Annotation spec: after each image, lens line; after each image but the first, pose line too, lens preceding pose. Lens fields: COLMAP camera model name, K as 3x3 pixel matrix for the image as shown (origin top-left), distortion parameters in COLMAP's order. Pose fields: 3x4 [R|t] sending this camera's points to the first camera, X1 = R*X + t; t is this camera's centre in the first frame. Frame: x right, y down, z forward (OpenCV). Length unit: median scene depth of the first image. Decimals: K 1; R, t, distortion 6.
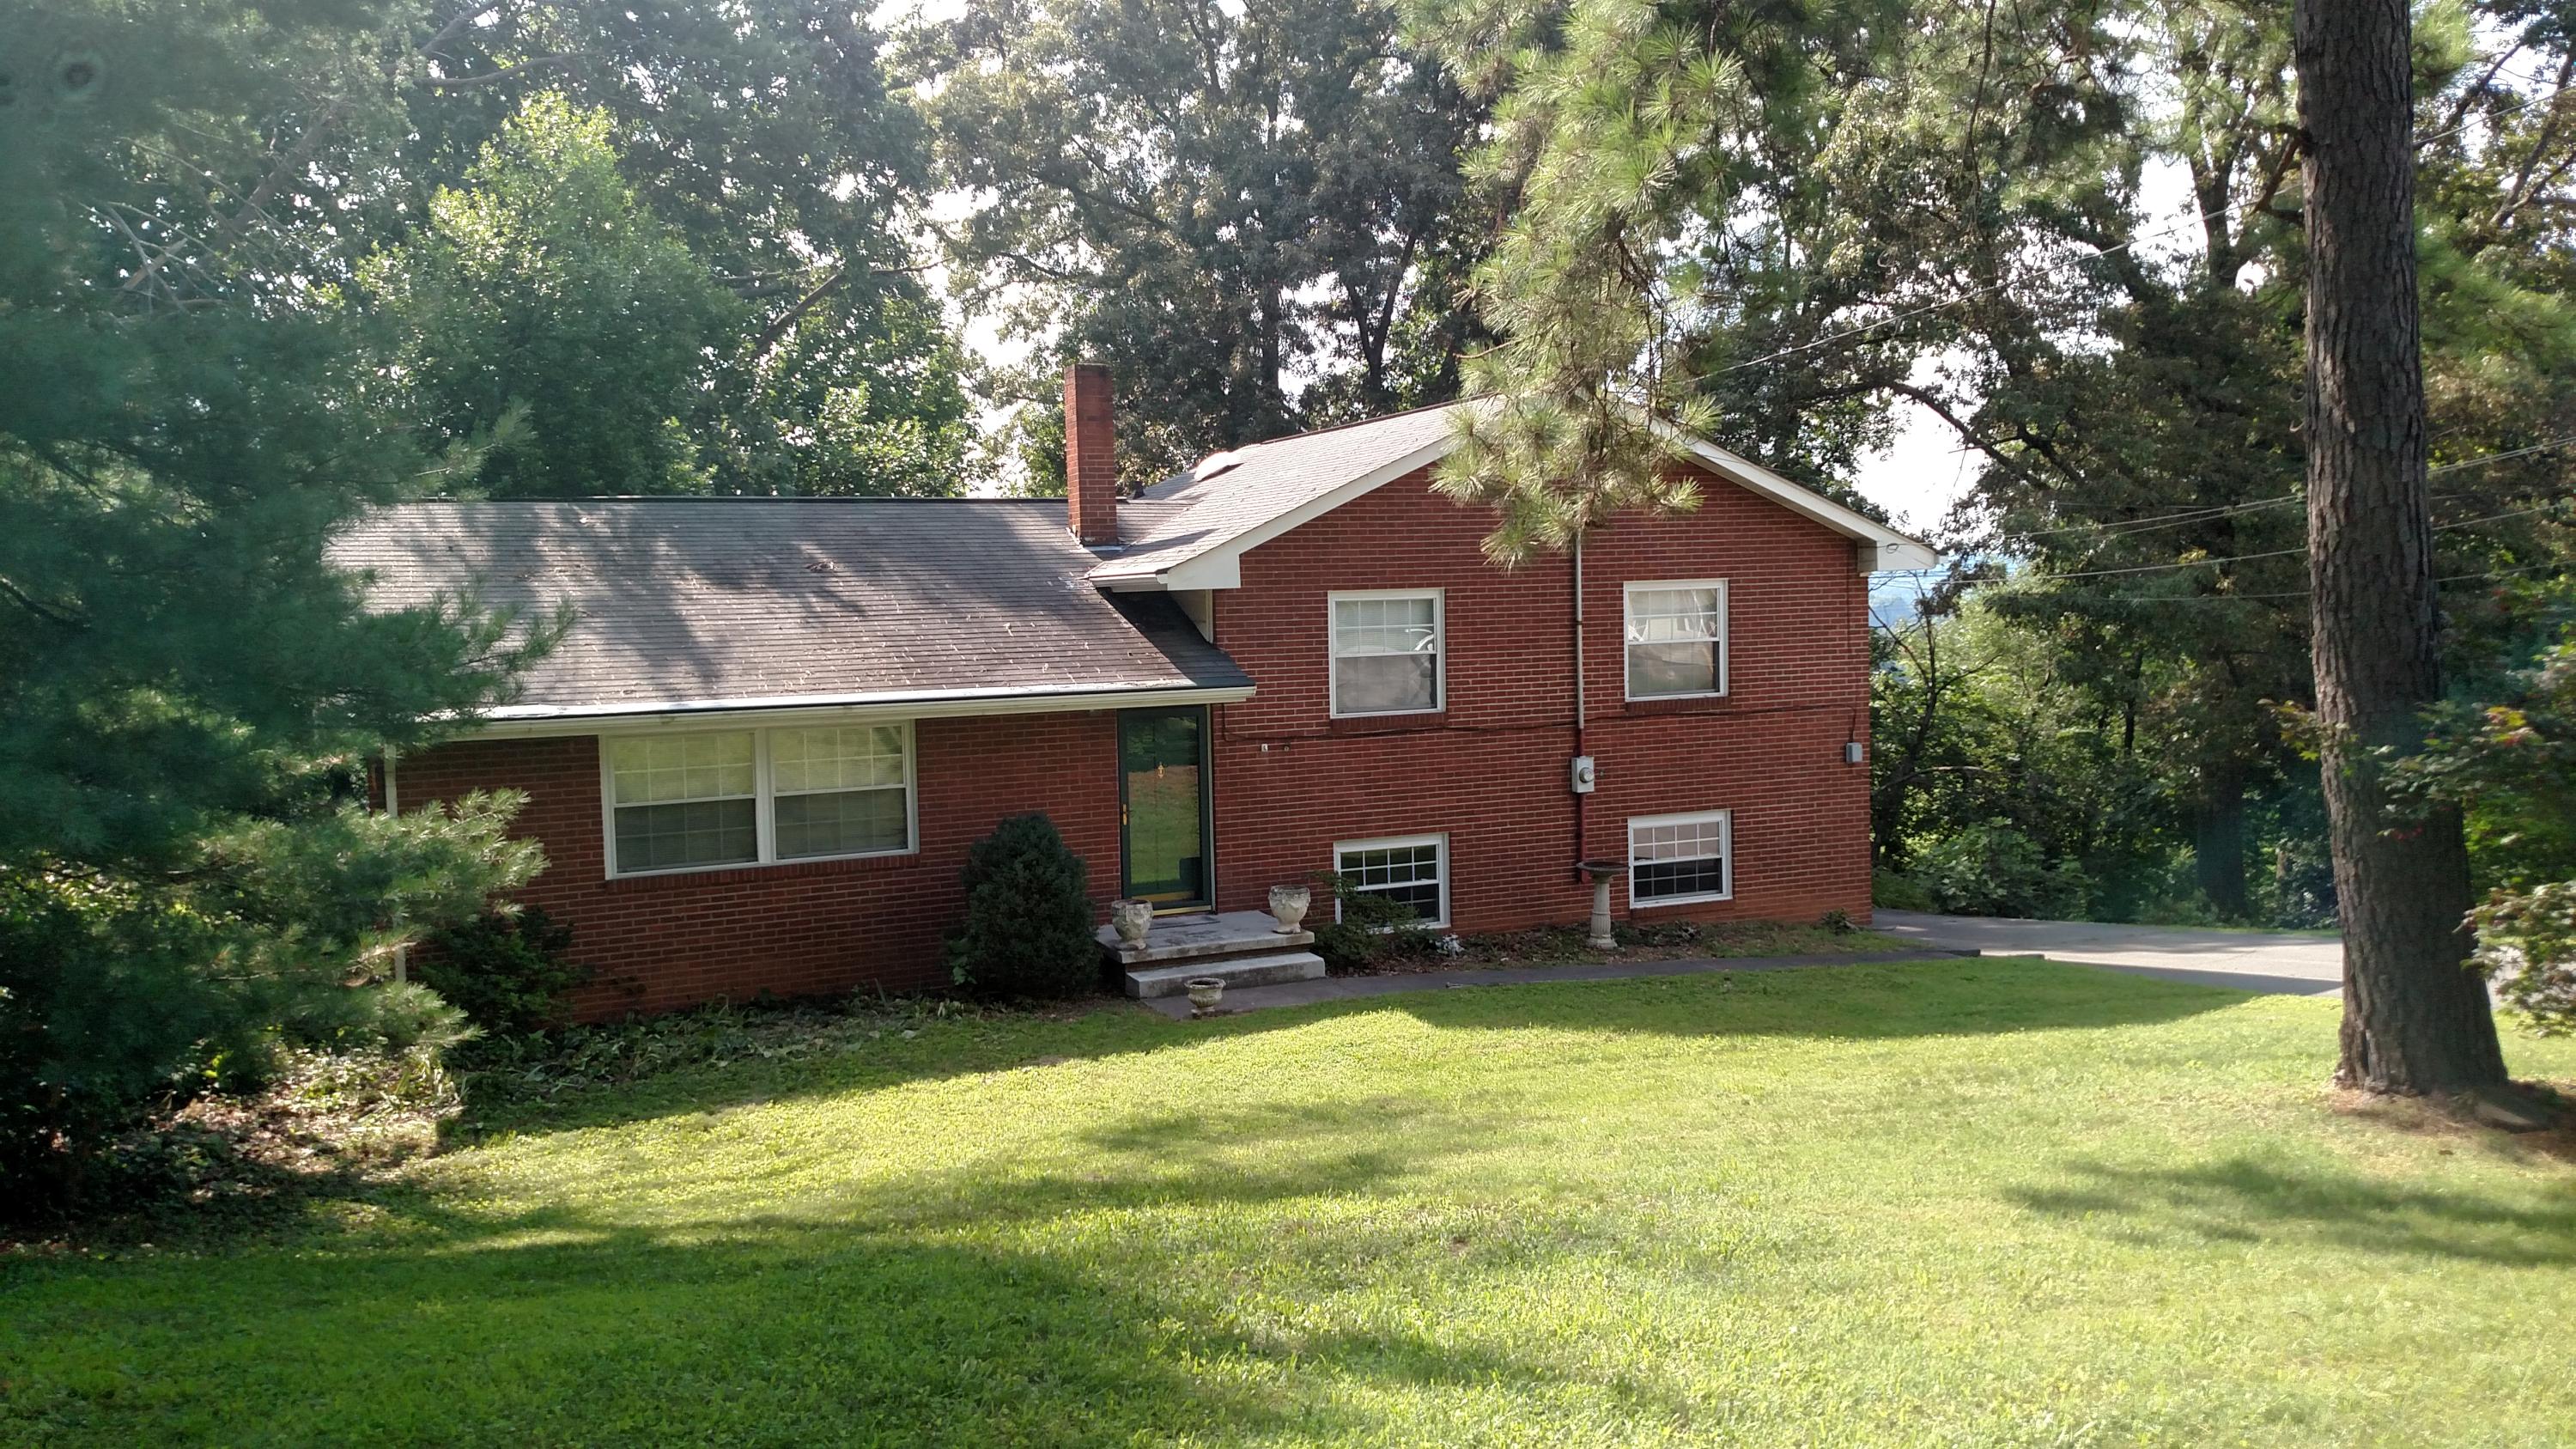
lens RADIAL K [[2060.4, 0, 1294.3], [0, 2060.4, 698.2], [0, 0, 1]] dist [0.239770, -0.584531]
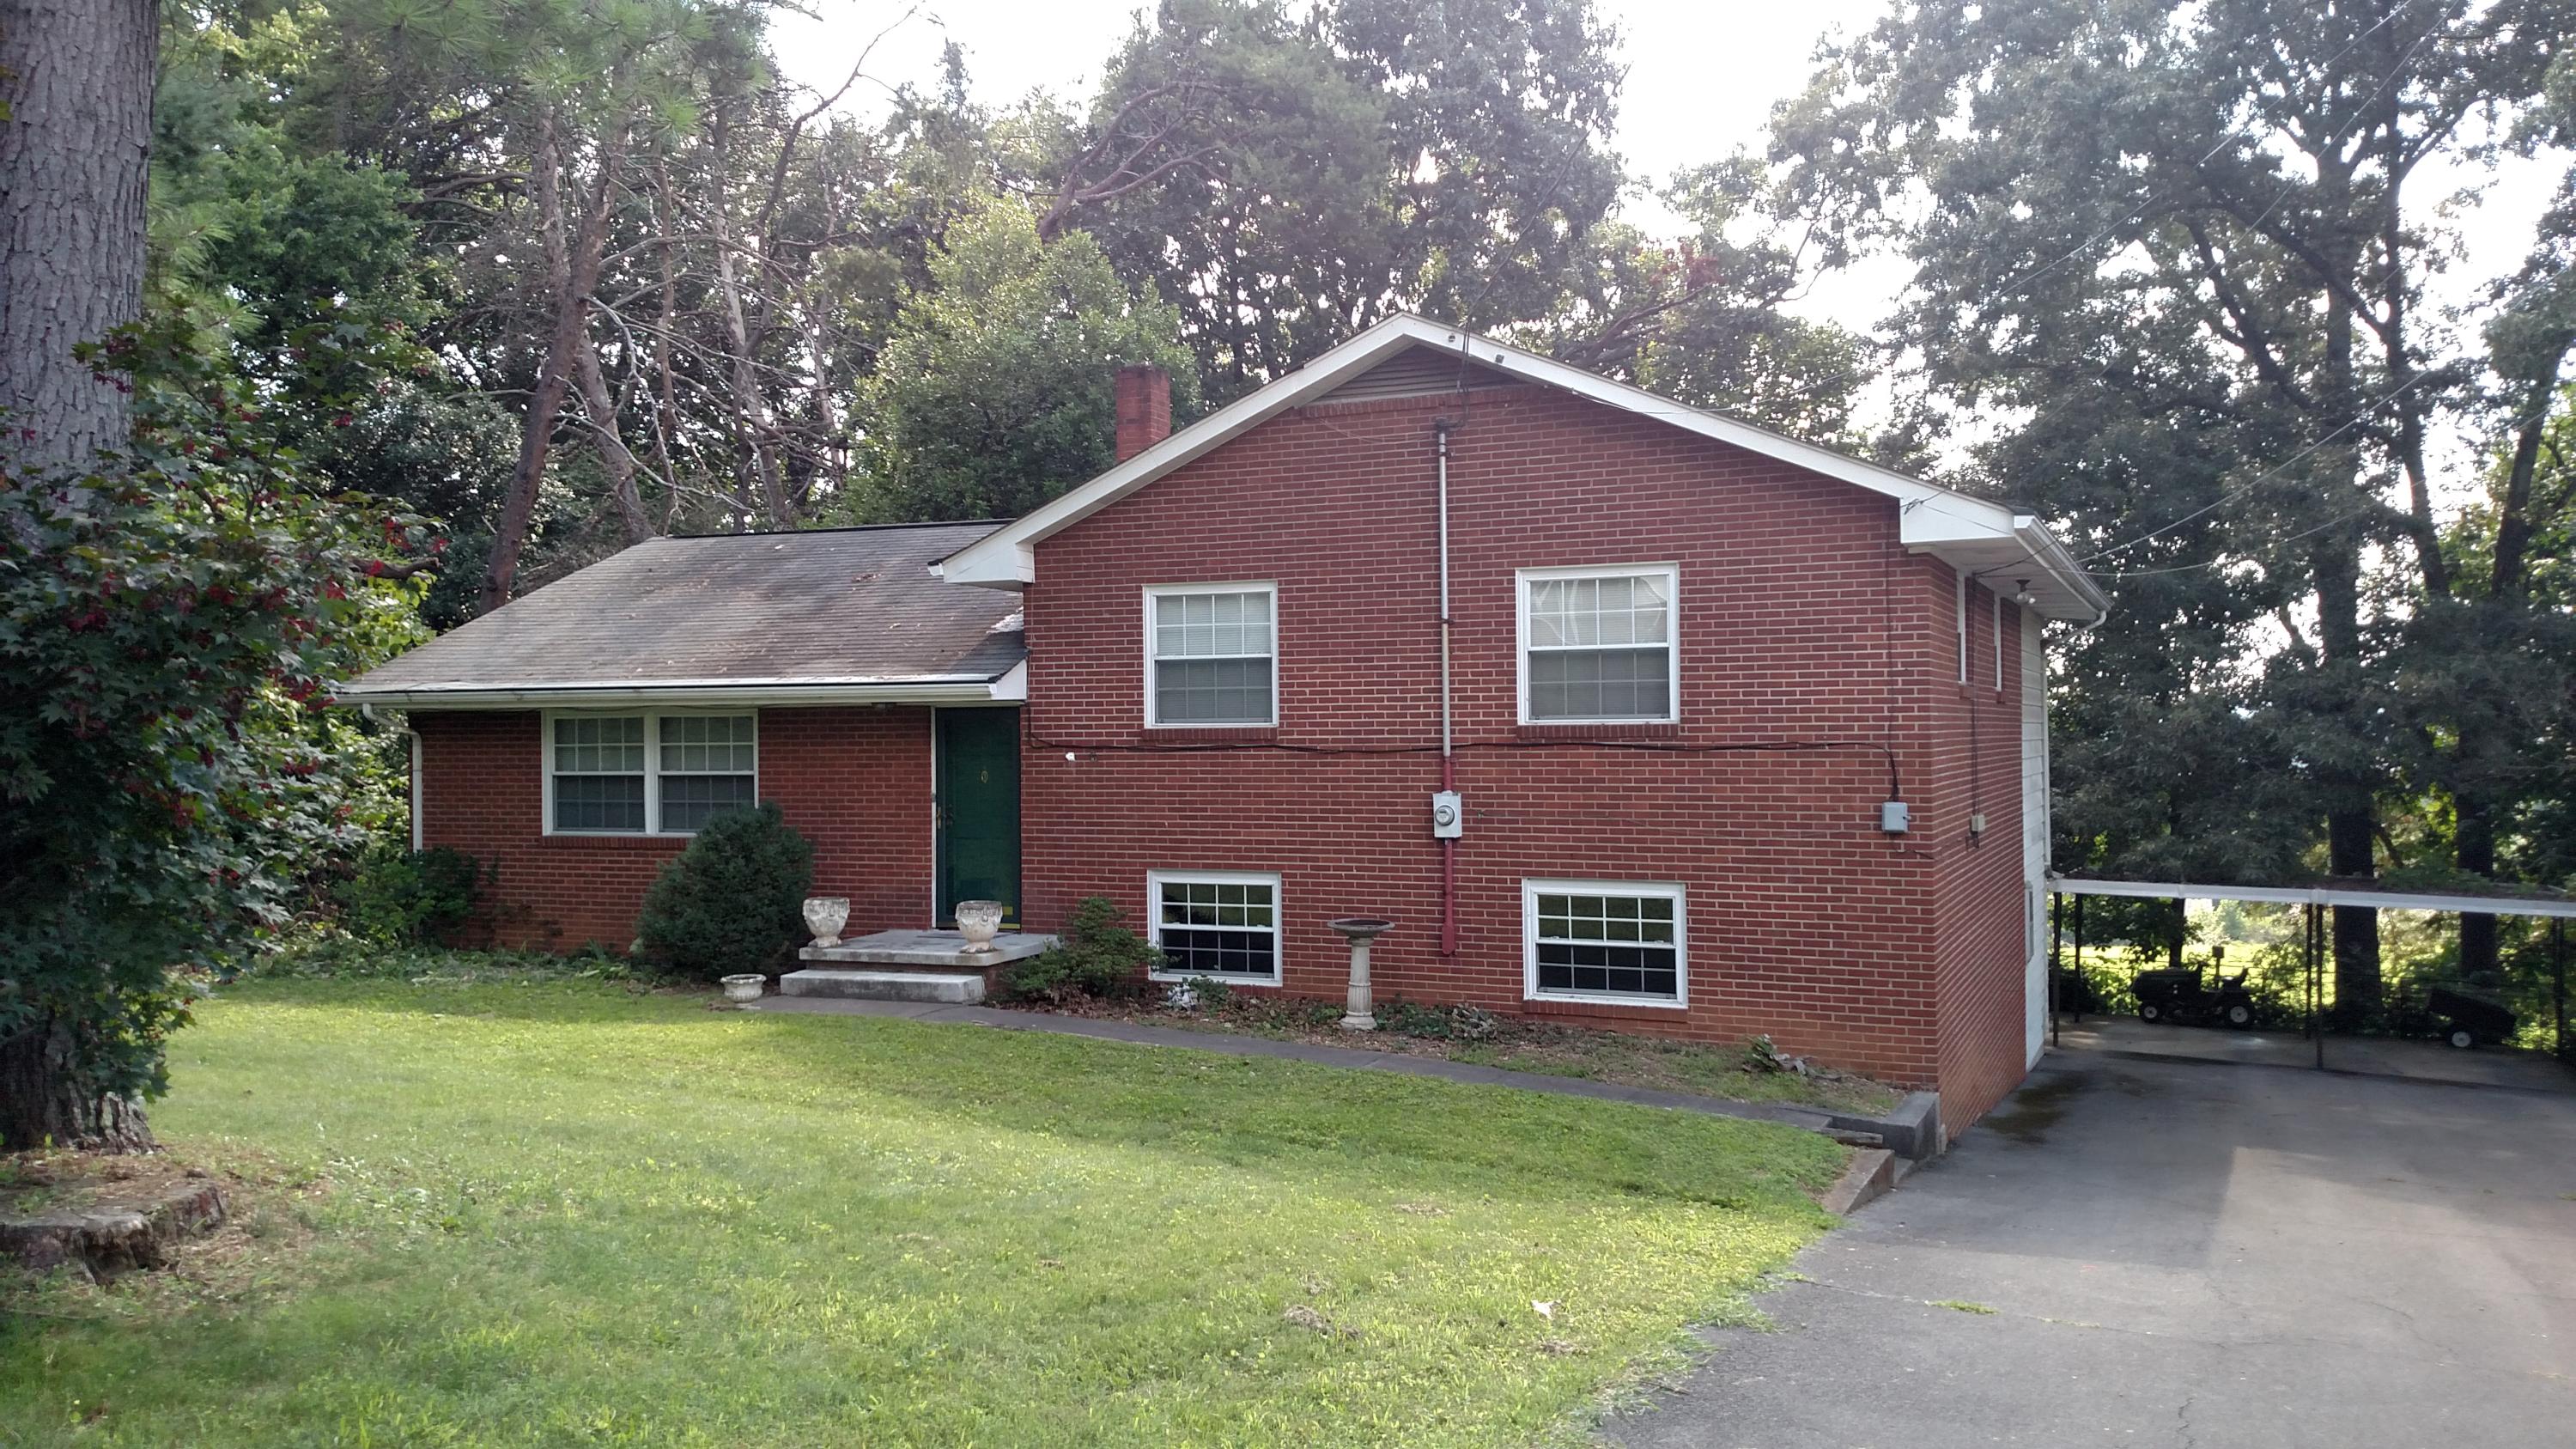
lens RADIAL K [[2060.4, 0, 1294.3], [0, 2060.4, 698.2], [0, 0, 1]] dist [0.239770, -0.584531]
pose [[0.651397, 0.034213, -0.757965, 0.541498], [-0.025314, 0.999407, 0.023357, -0.018822], [0.758315, 0.003973, 0.651876, 0.356024]]
